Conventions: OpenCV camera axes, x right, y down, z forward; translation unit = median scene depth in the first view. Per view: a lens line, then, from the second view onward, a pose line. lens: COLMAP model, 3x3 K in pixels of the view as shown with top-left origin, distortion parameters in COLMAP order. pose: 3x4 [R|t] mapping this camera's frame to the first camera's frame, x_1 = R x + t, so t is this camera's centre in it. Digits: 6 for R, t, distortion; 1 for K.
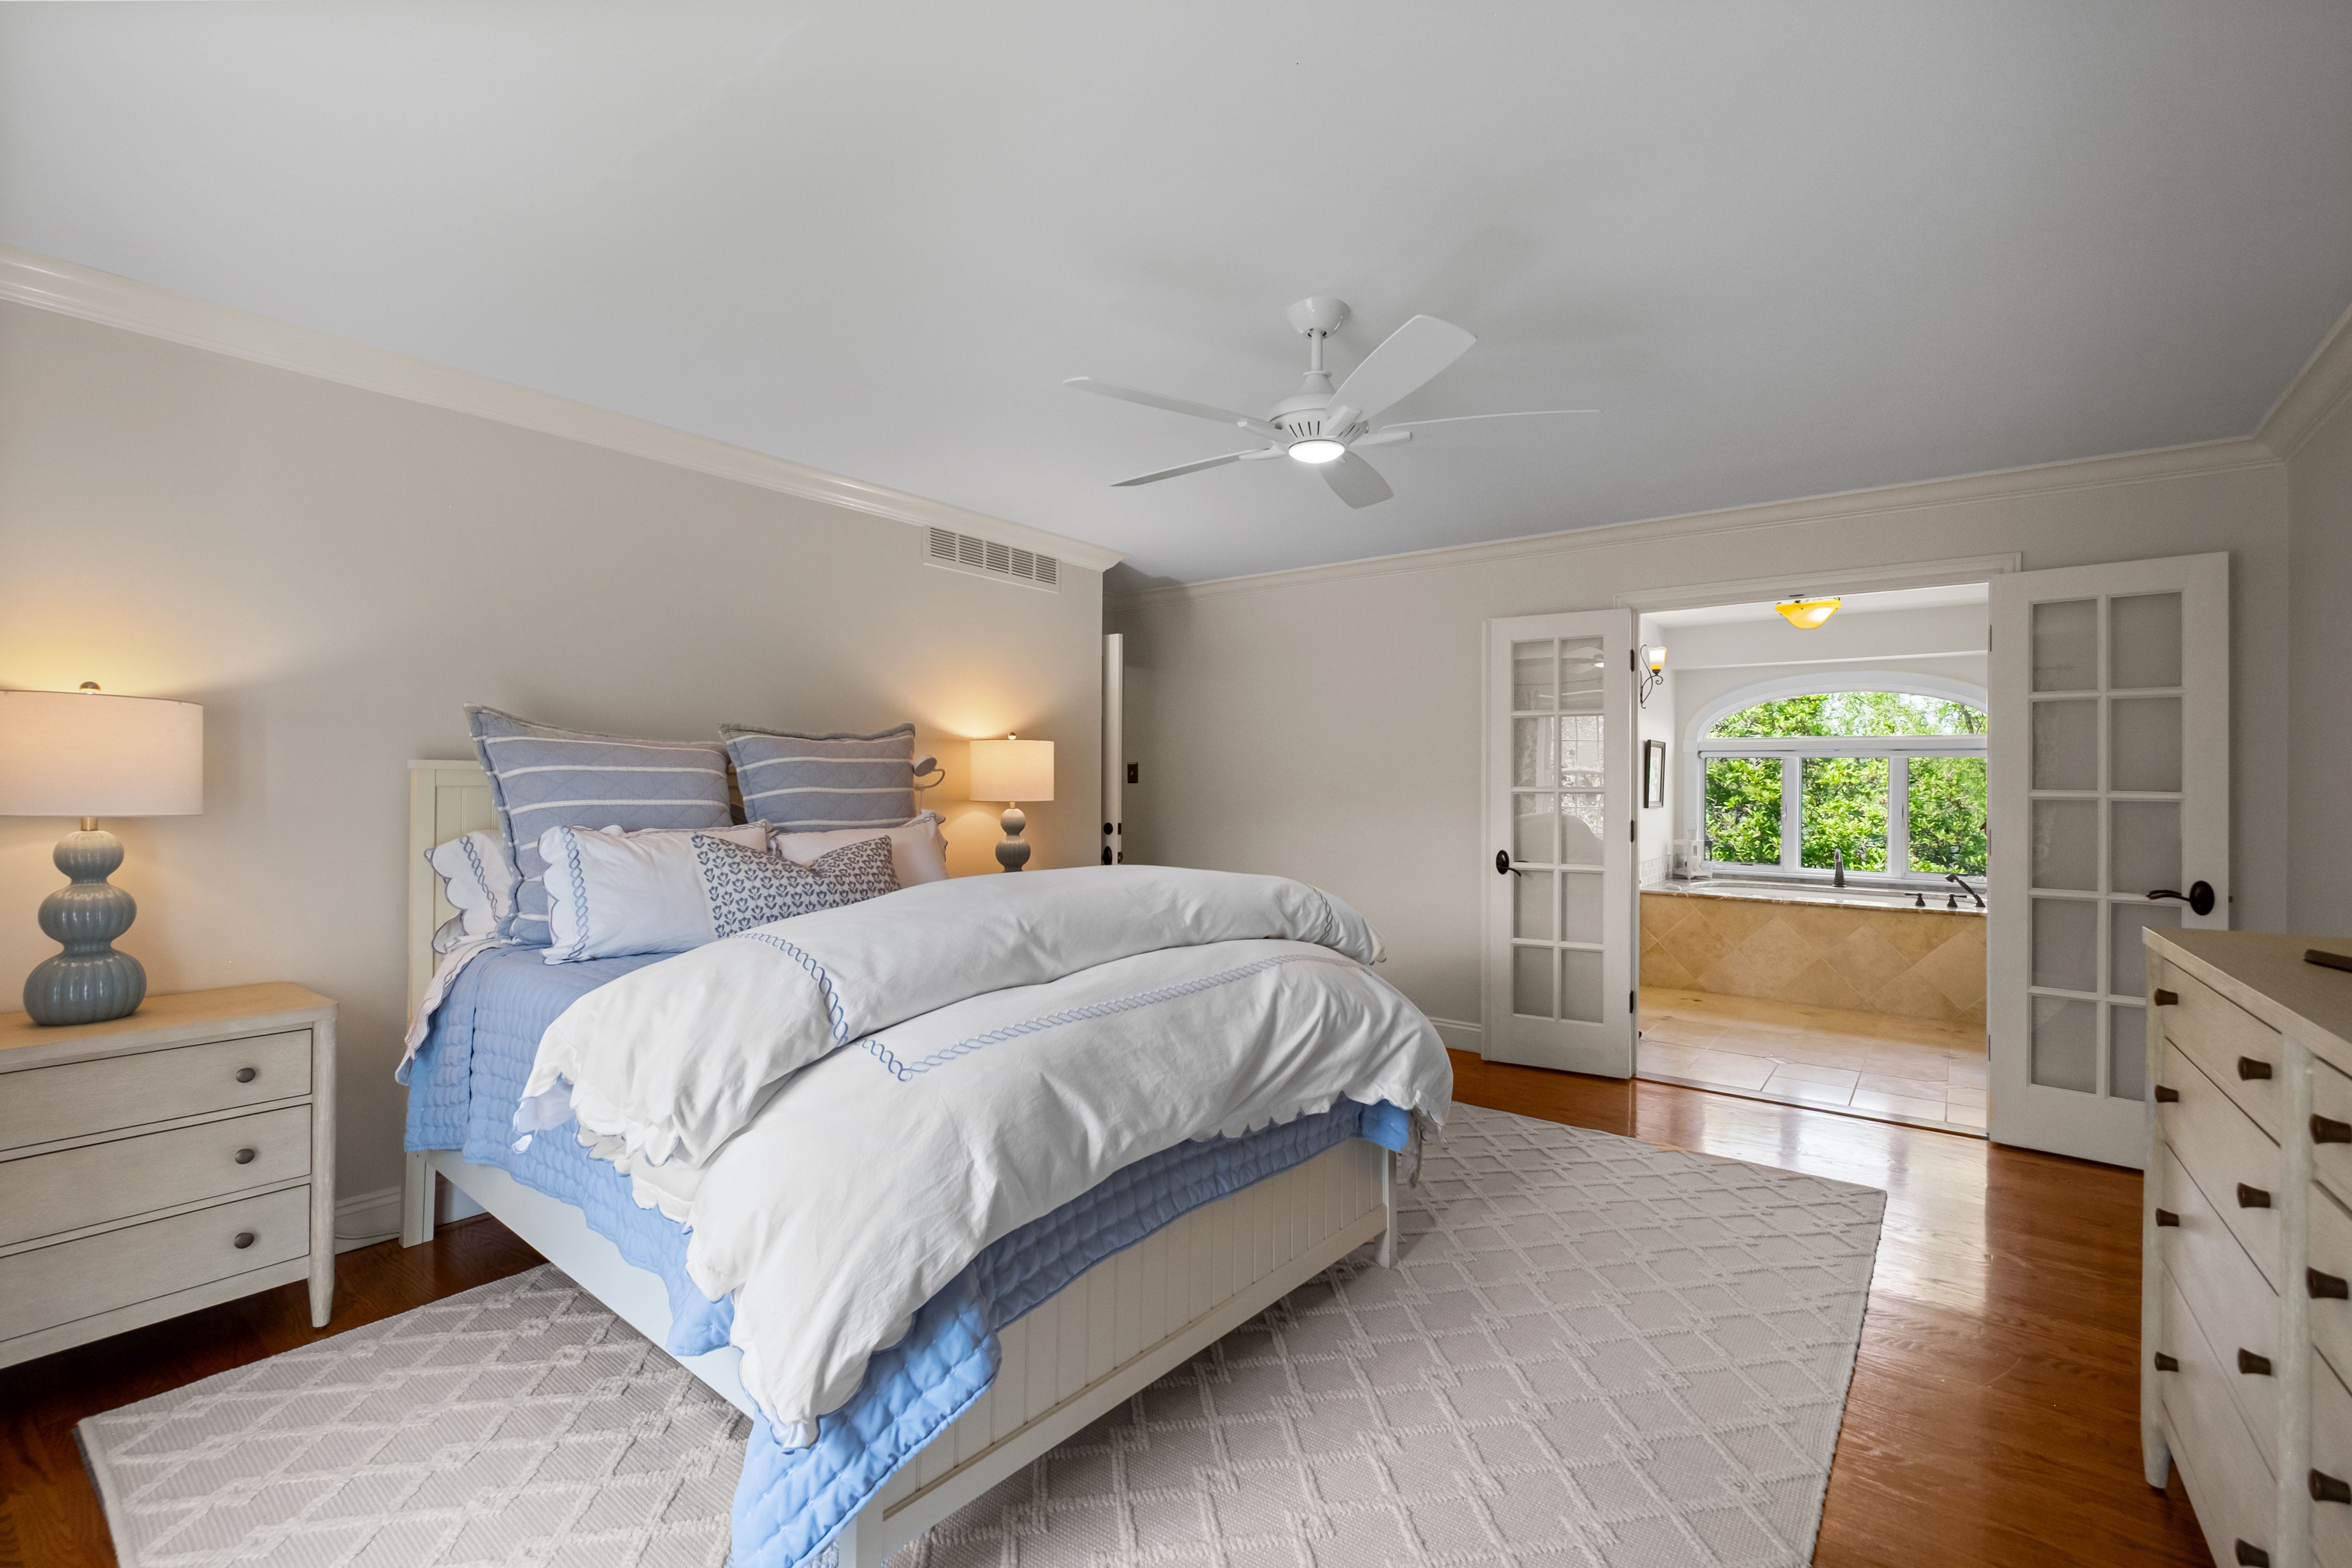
lens RADIAL K [[1033.8, 0, 1173.8], [0, 1033.8, 784.9], [0, 0, 1]] dist [-0.000071, -0.002328]
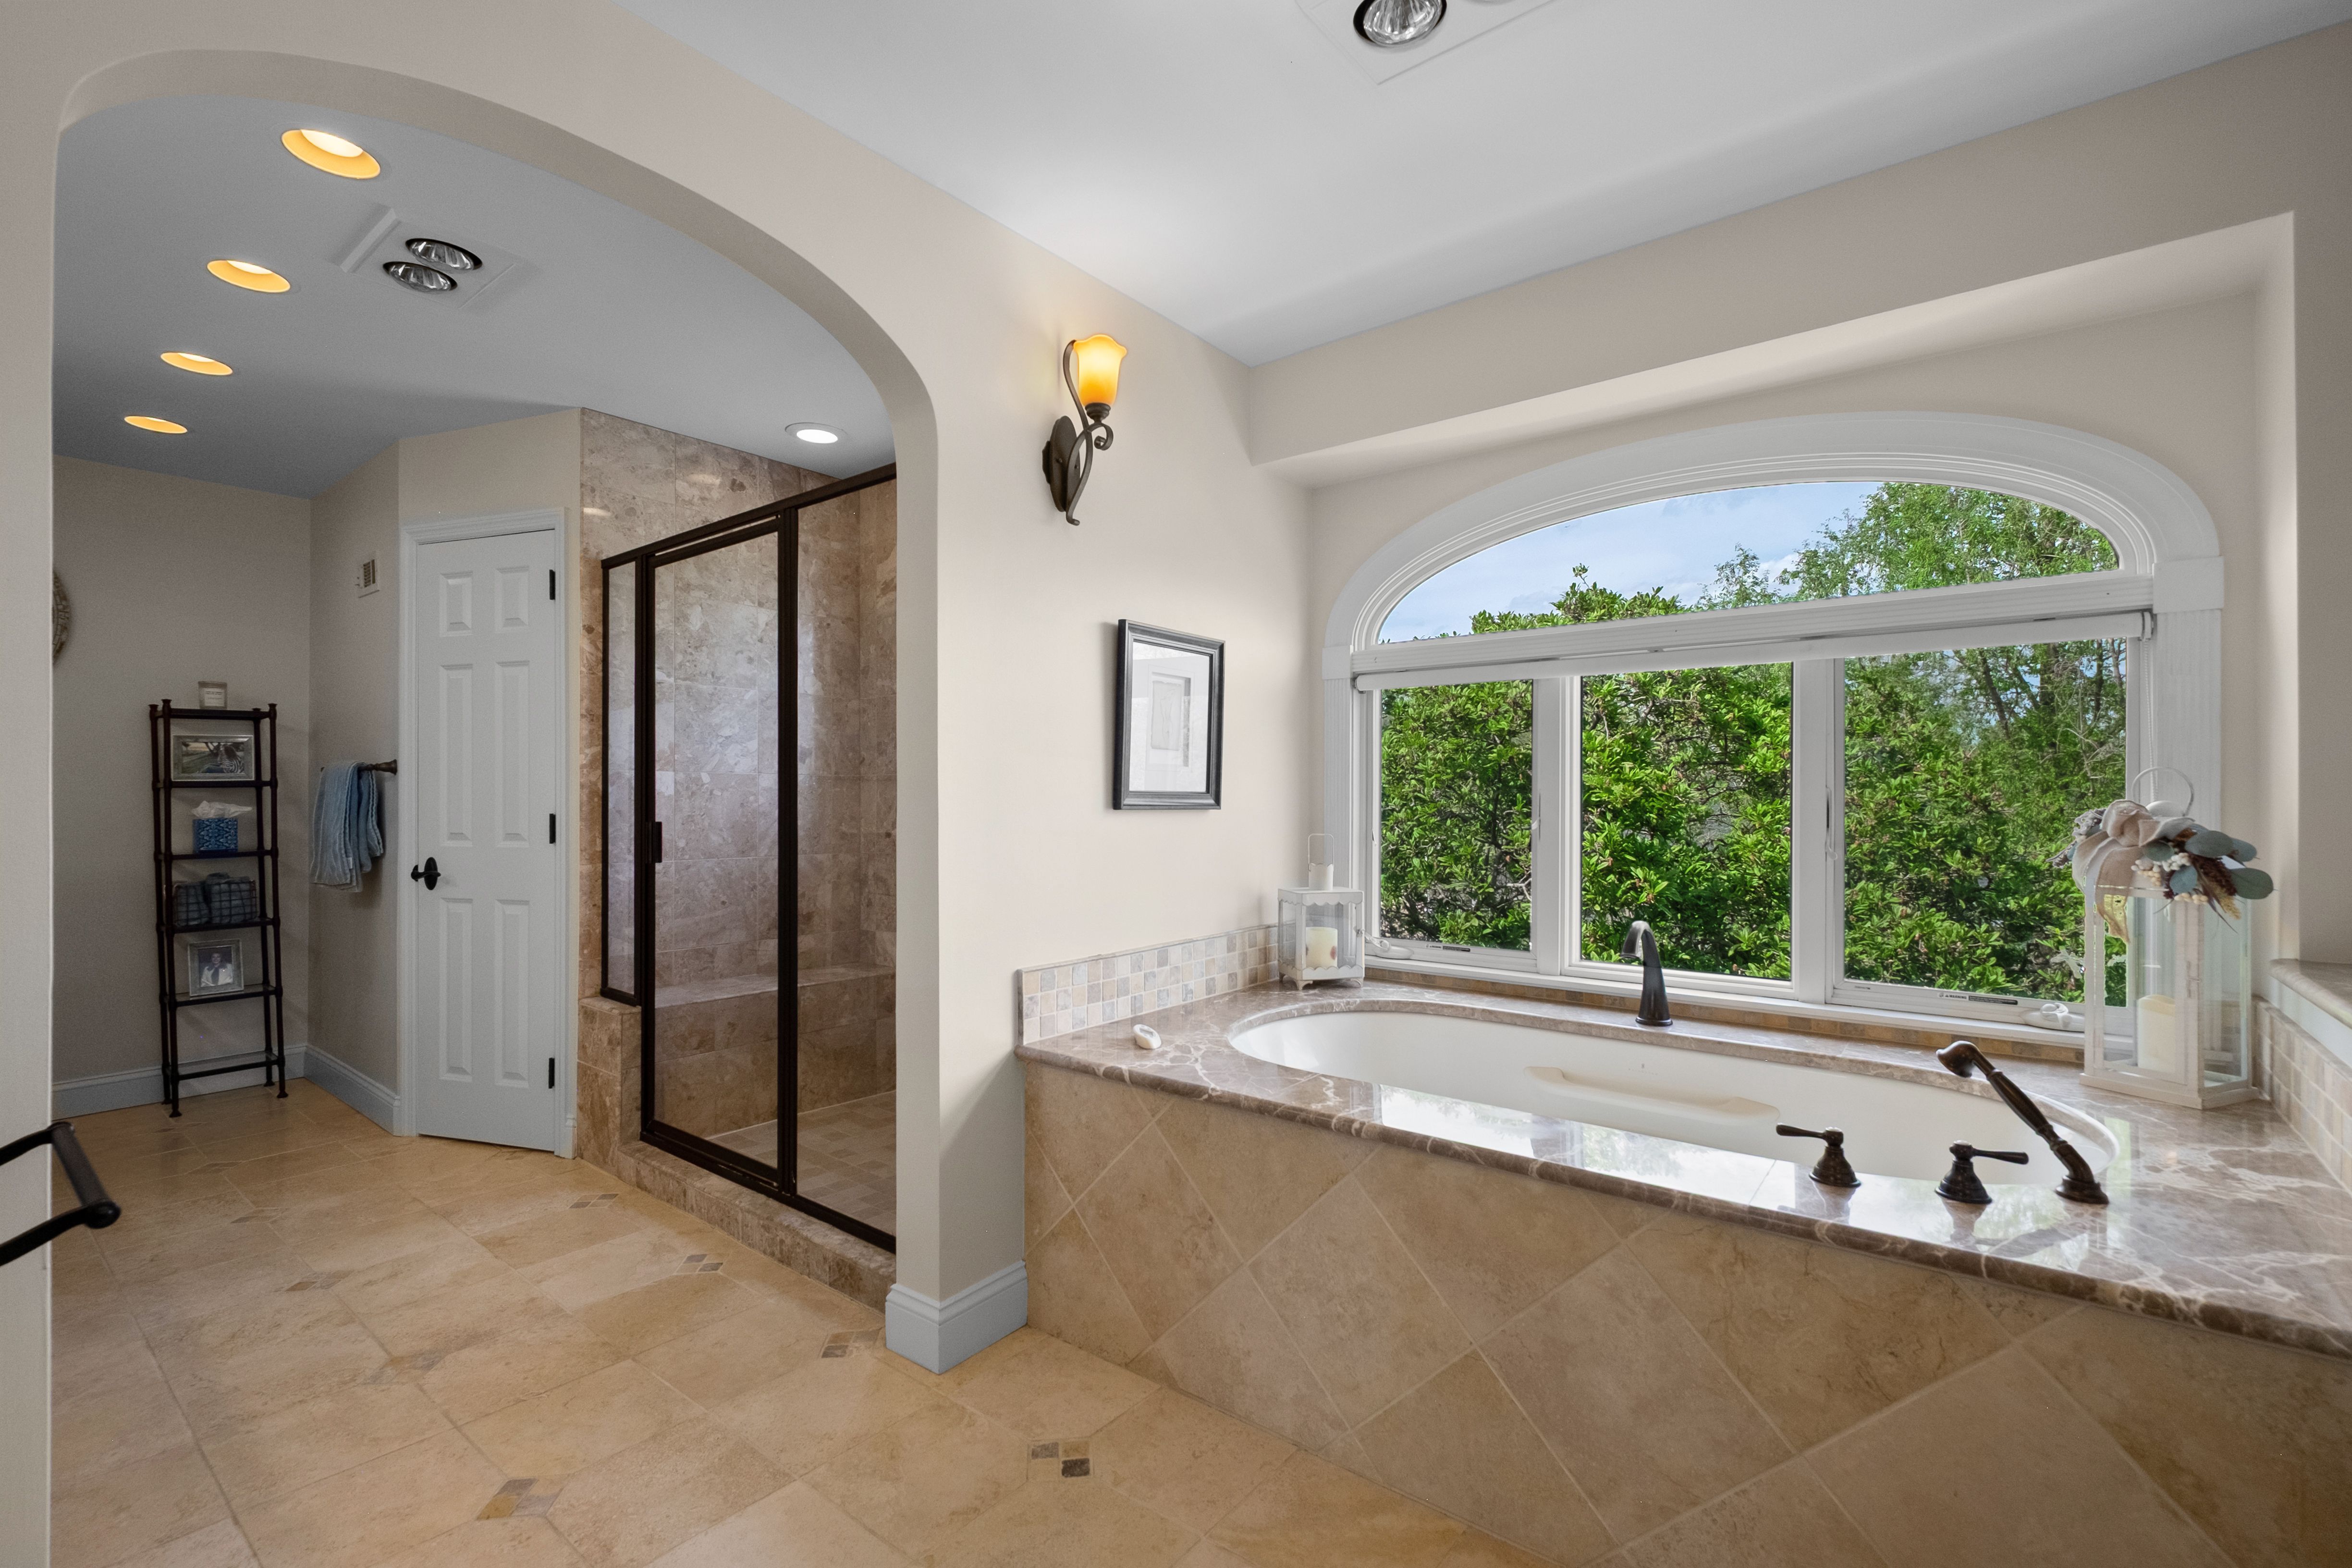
lens RADIAL K [[1033.8, 0, 1171.9], [0, 1033.8, 791.9], [0, 0, 1]] dist [-0.000071, -0.002328]
pose [[0.999791, -0.008661, -0.018539, 0.469068], [0.008440, 0.999893, -0.011989, 0.020560], [0.018641, 0.011830, 0.999756, 0.616306]]
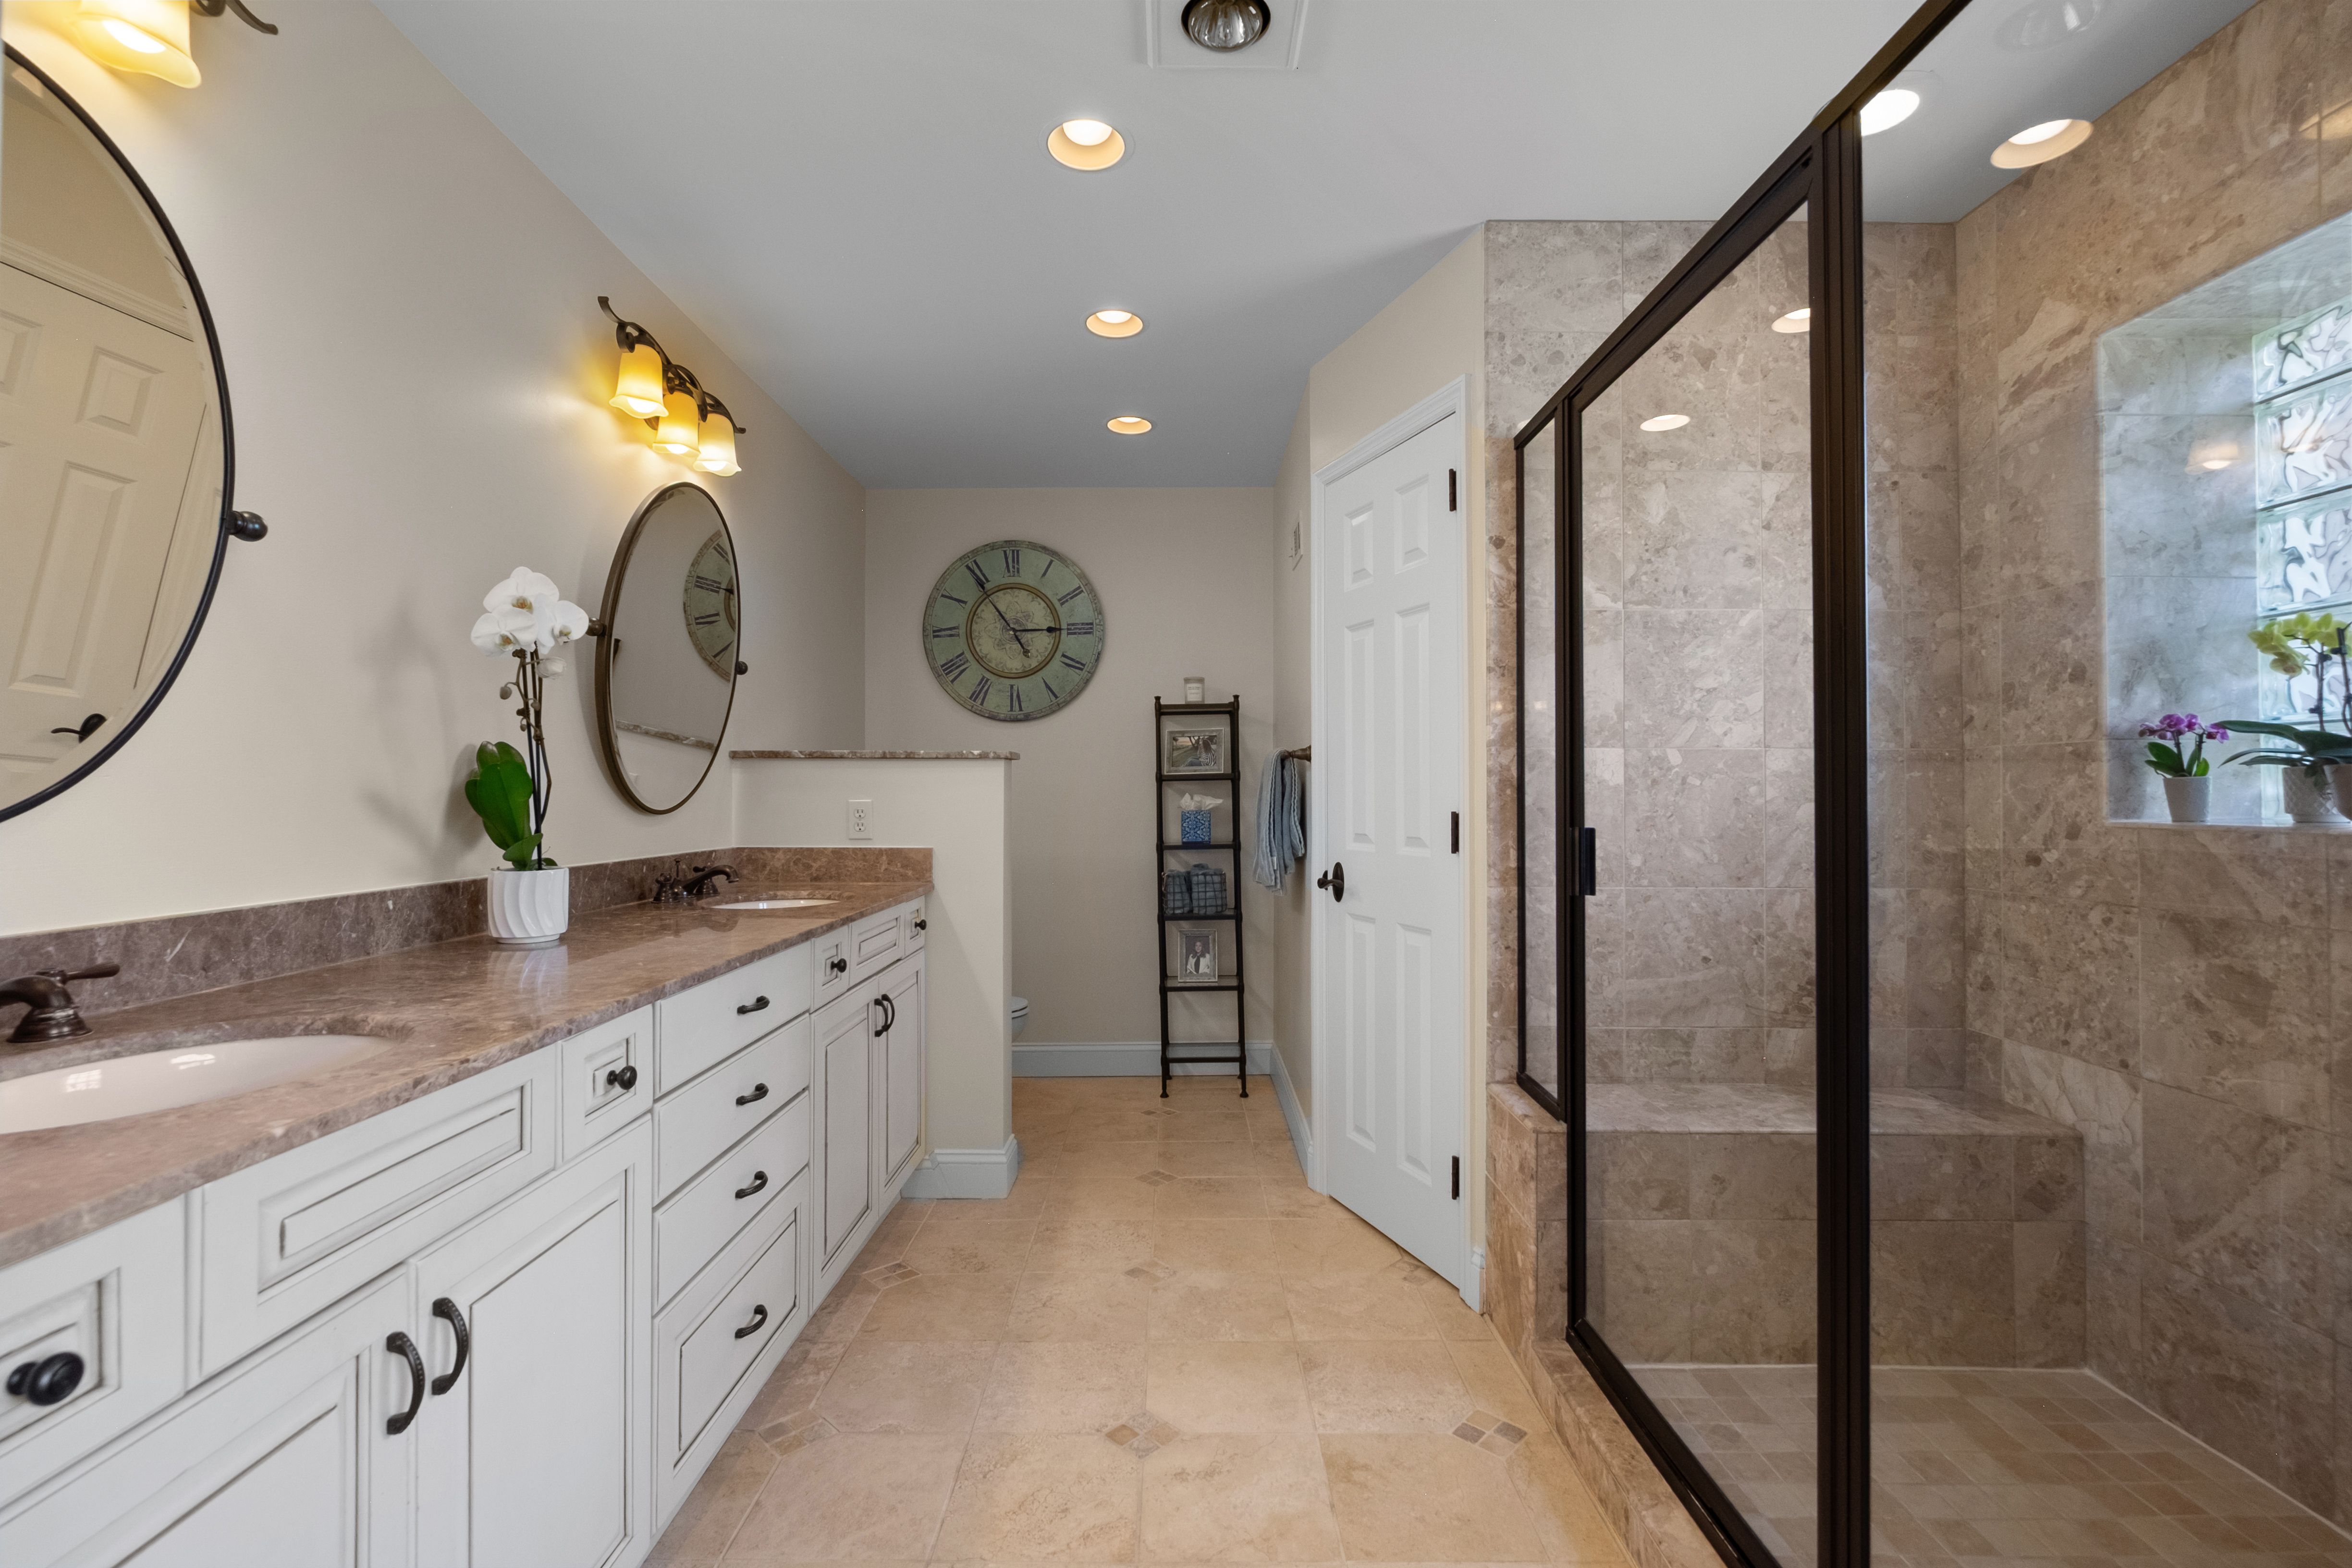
lens RADIAL K [[1033.8, 0, 1169.8], [0, 1033.8, 782.4], [0, 0, 1]] dist [-0.000071, -0.002328]
pose [[0.606796, -0.015917, -0.794699, 0.430443], [-0.000125, 0.999798, -0.020120, 0.020175], [0.794858, 0.012308, 0.606671, 0.706547]]
